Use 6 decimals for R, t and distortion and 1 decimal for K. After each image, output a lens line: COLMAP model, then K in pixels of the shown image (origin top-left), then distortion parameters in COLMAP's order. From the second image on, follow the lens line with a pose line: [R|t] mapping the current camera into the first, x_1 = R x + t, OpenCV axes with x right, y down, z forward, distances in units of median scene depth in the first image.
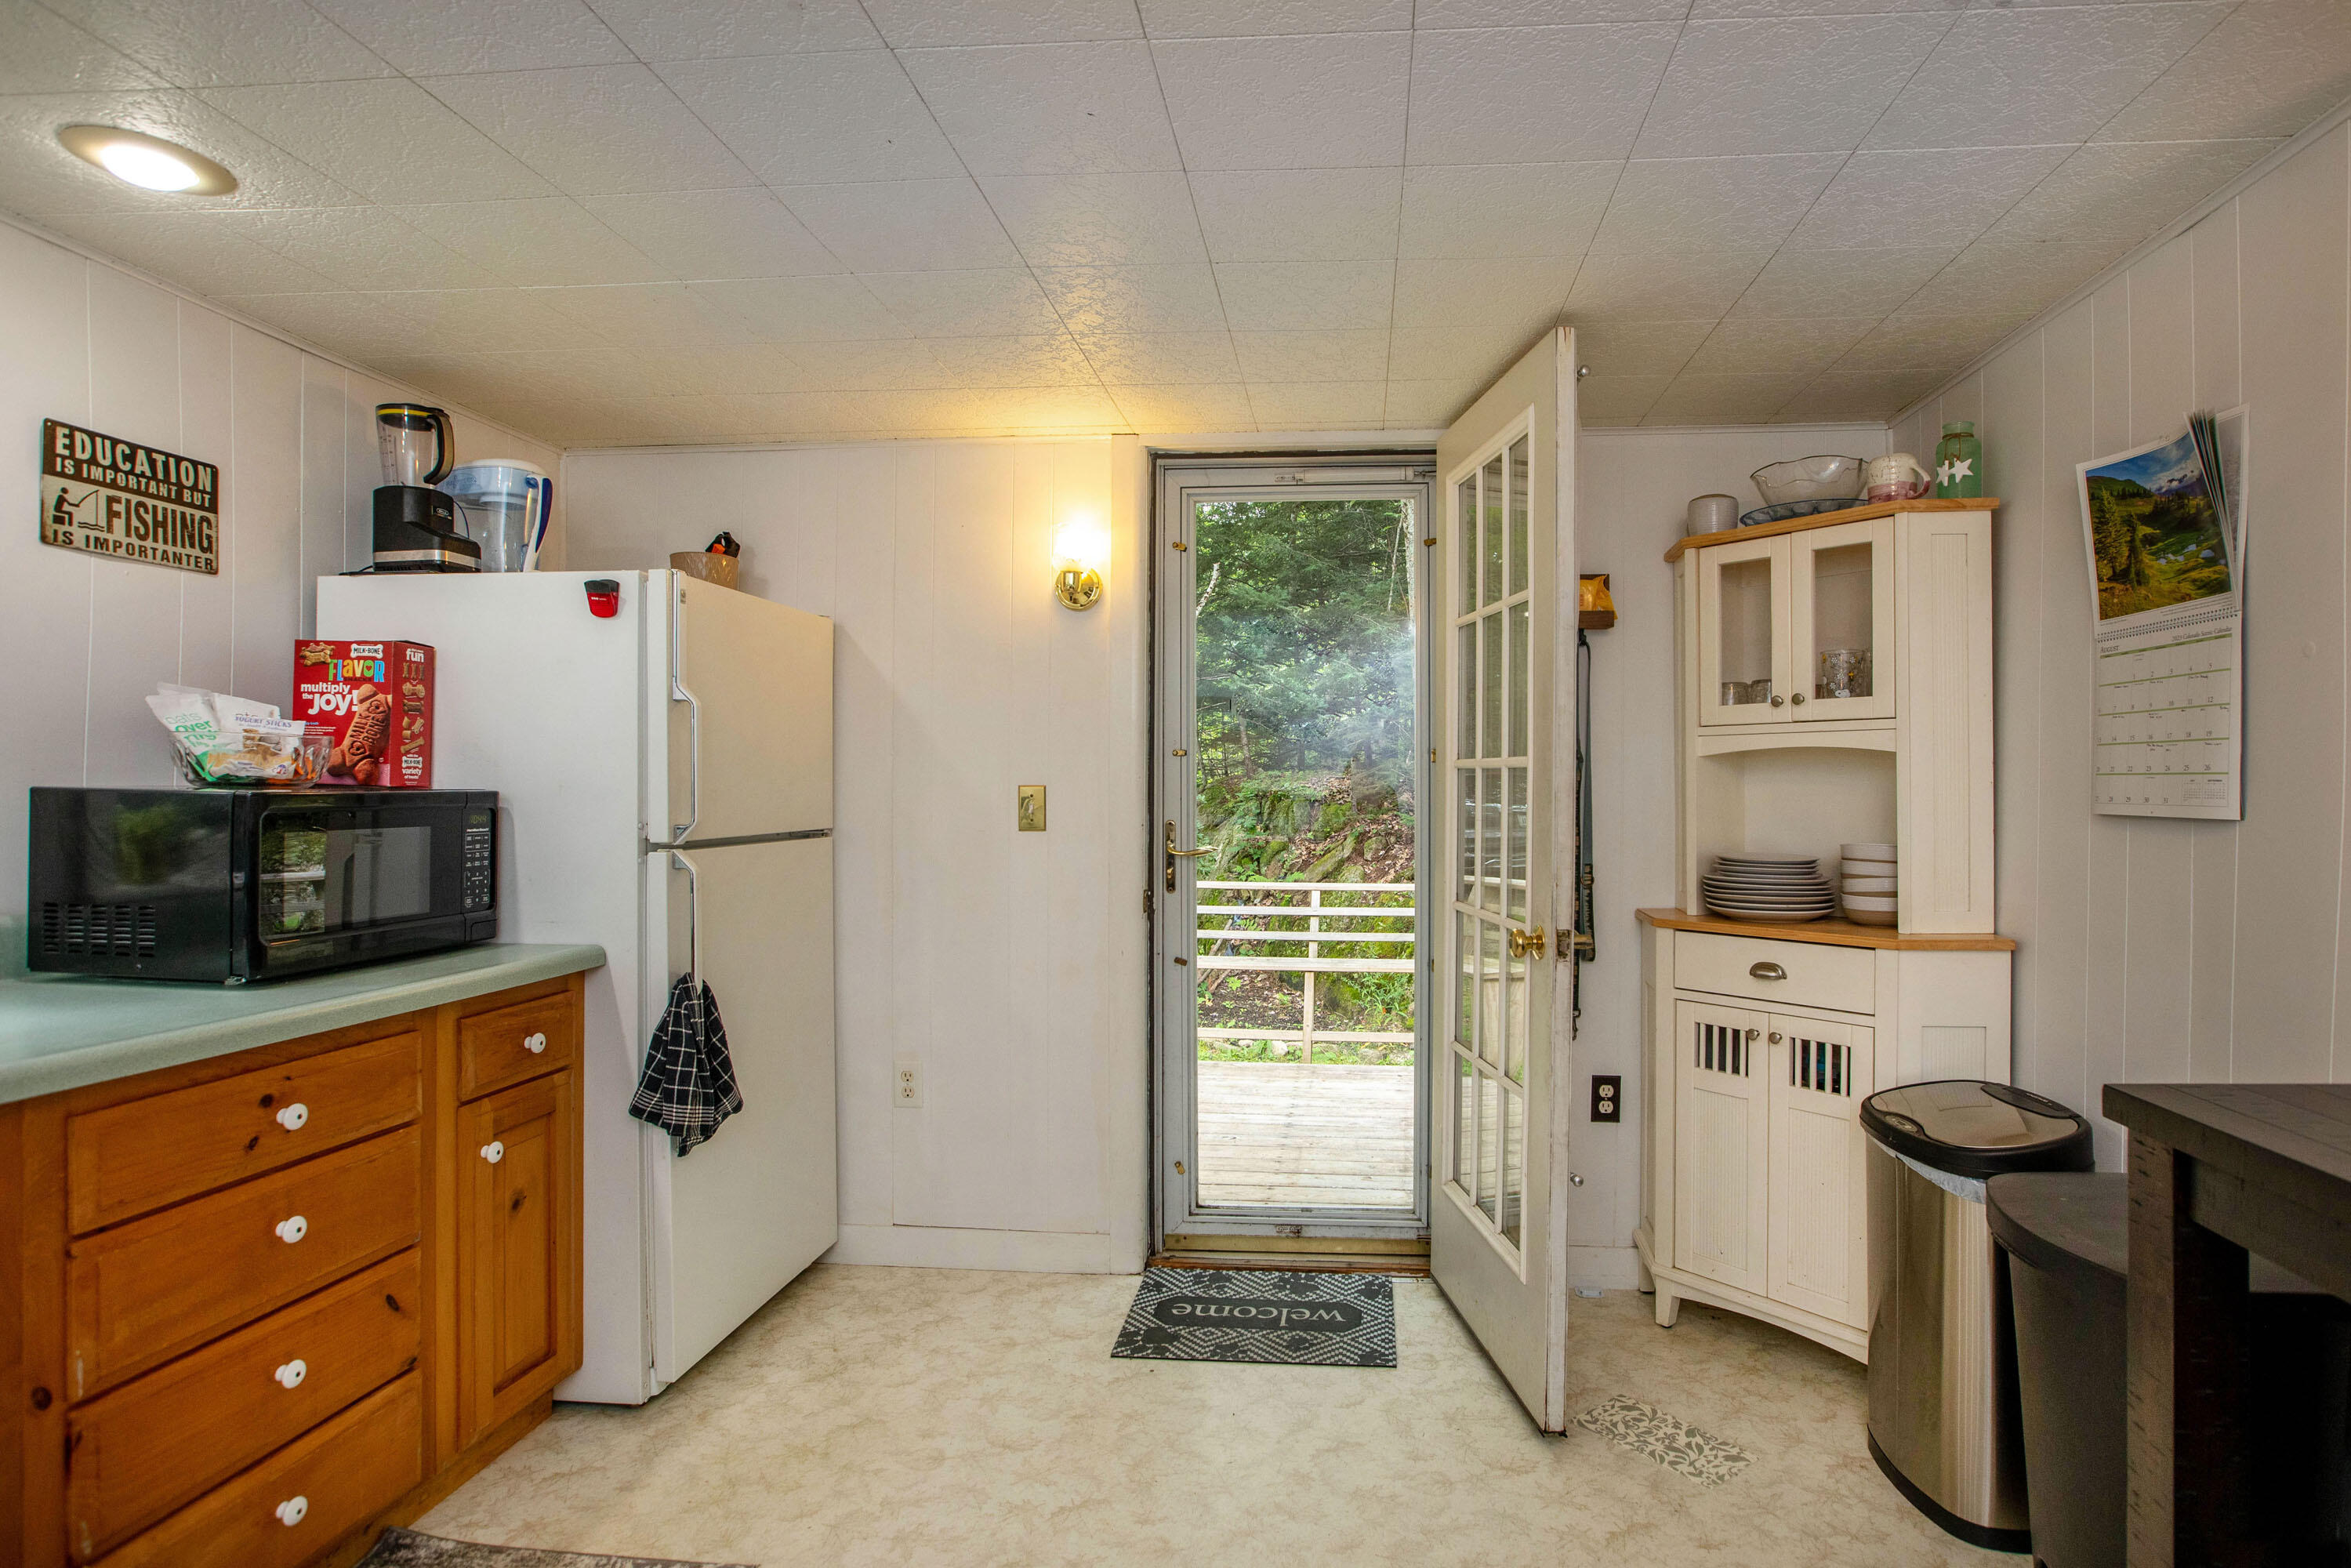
lens RADIAL K [[1141.9, 0, 1180.7], [0, 1141.9, 809.7], [0, 0, 1]] dist [-0.045491, 0.019627]
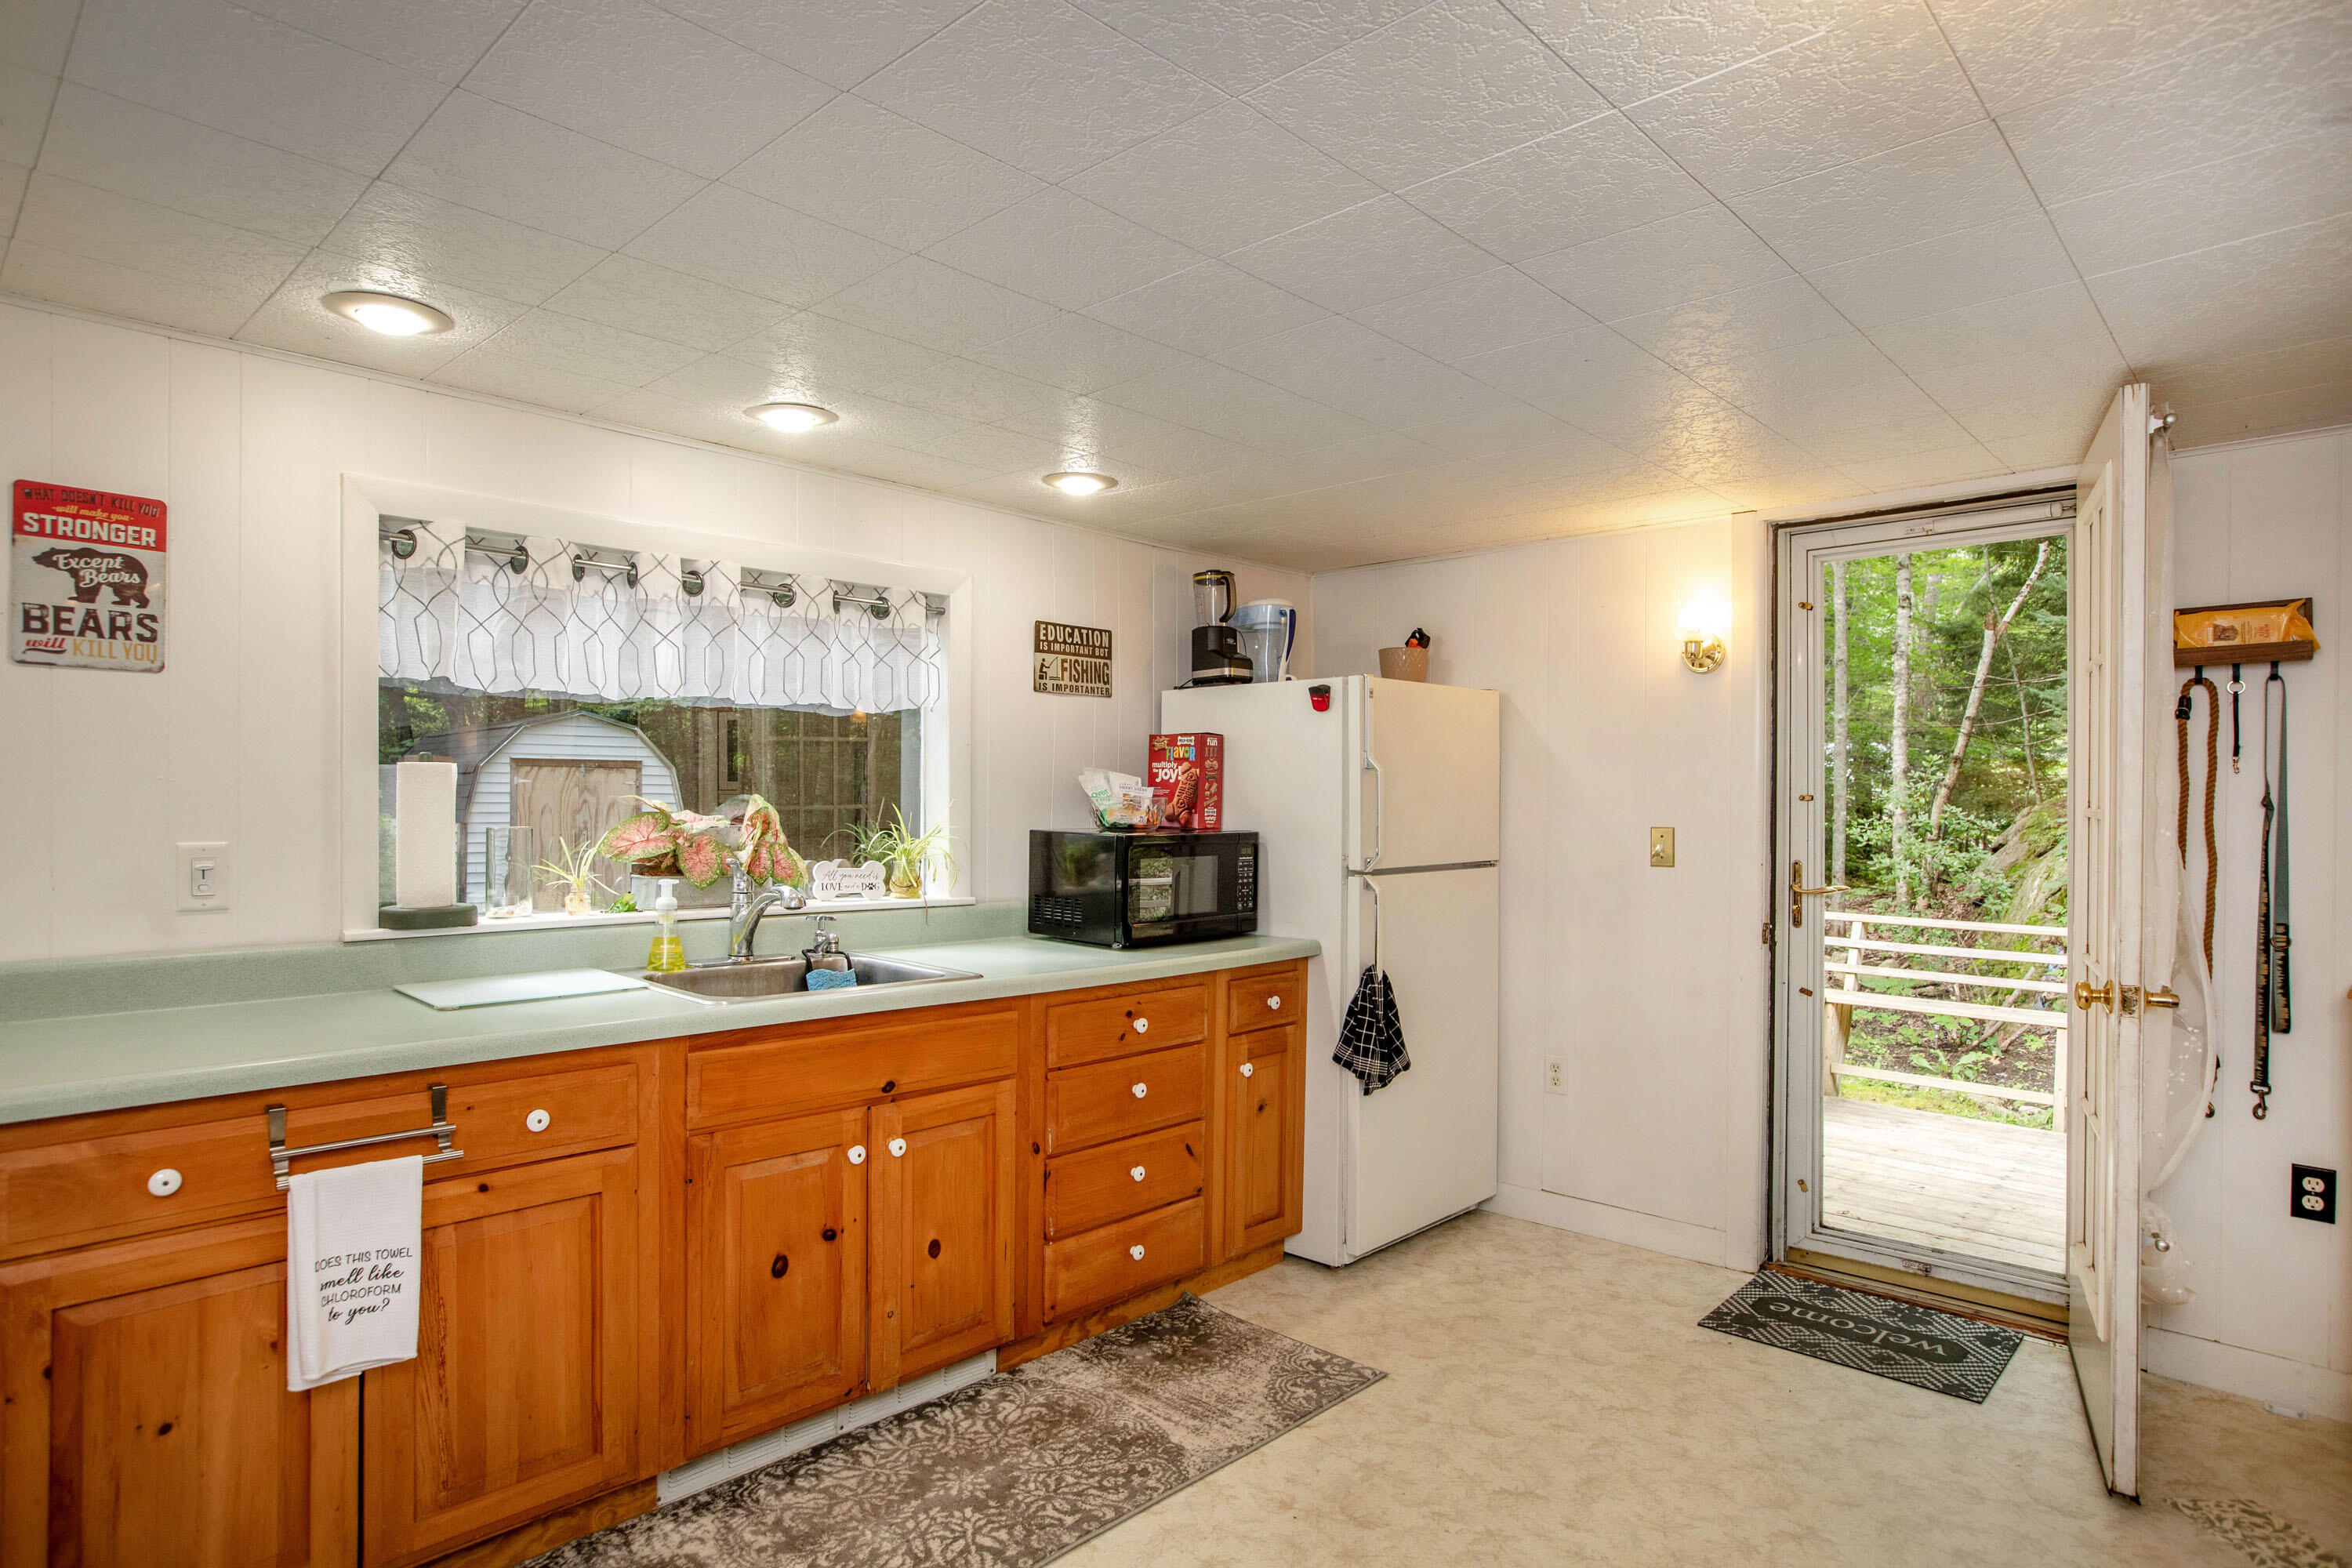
lens RADIAL K [[1276.8, 0, 1177.0], [0, 1276.8, 814.8], [0, 0, 1]] dist [0.001665, 0.001702]
pose [[0.784593, 0.005633, -0.619986, 0.347530], [-0.005116, 0.999984, 0.002610, -0.042543], [0.619991, 0.001124, 0.784608, -0.380768]]
